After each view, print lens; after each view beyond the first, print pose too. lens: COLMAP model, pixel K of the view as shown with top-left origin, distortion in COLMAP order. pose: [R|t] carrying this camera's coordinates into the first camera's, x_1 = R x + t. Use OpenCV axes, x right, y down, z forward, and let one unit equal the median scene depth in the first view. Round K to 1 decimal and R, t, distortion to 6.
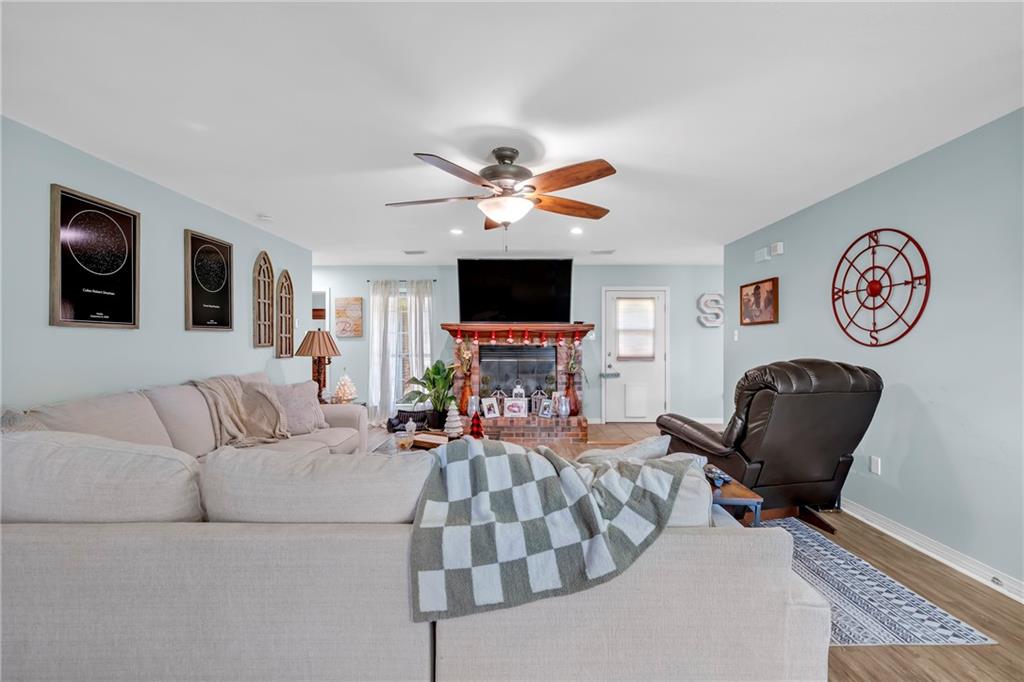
lens RADIAL K [[441.7, 0, 525.1], [0, 441.7, 341.9], [0, 0, 1]] dist [-0.002467, 0.000477]
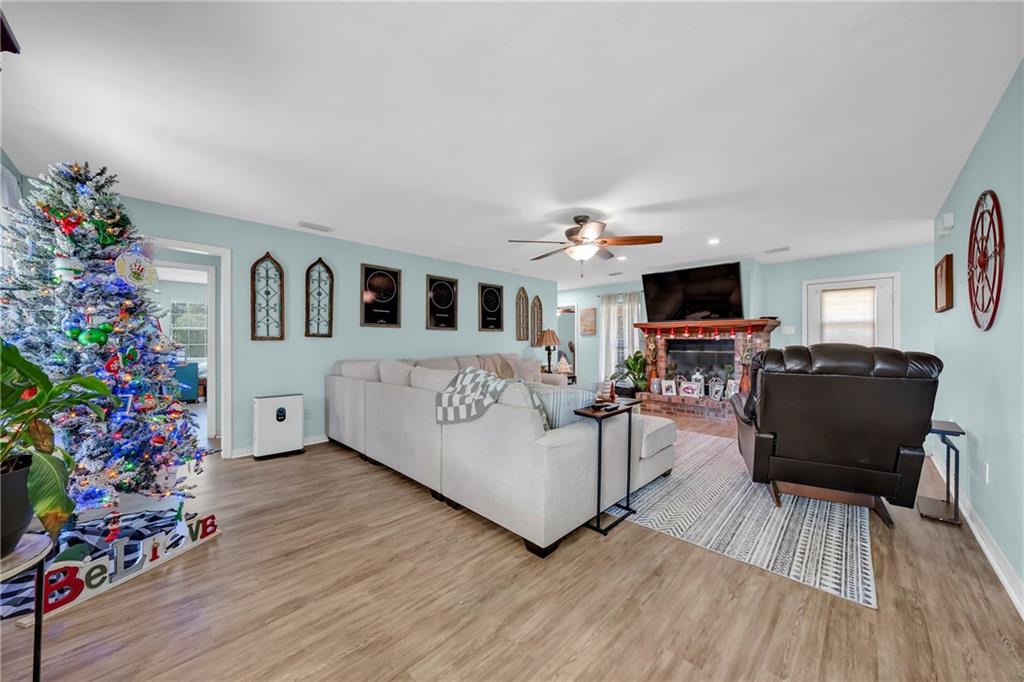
lens RADIAL K [[370.3, 0, 510.2], [0, 370.3, 342.6], [0, 0, 1]] dist [-0.001506, -0.000264]
pose [[0.701452, -0.000666, -0.712716, 0.593859], [0.000909, 1.000000, -0.000040, 0.029051], [0.712716, -0.000620, 0.701453, -0.125511]]
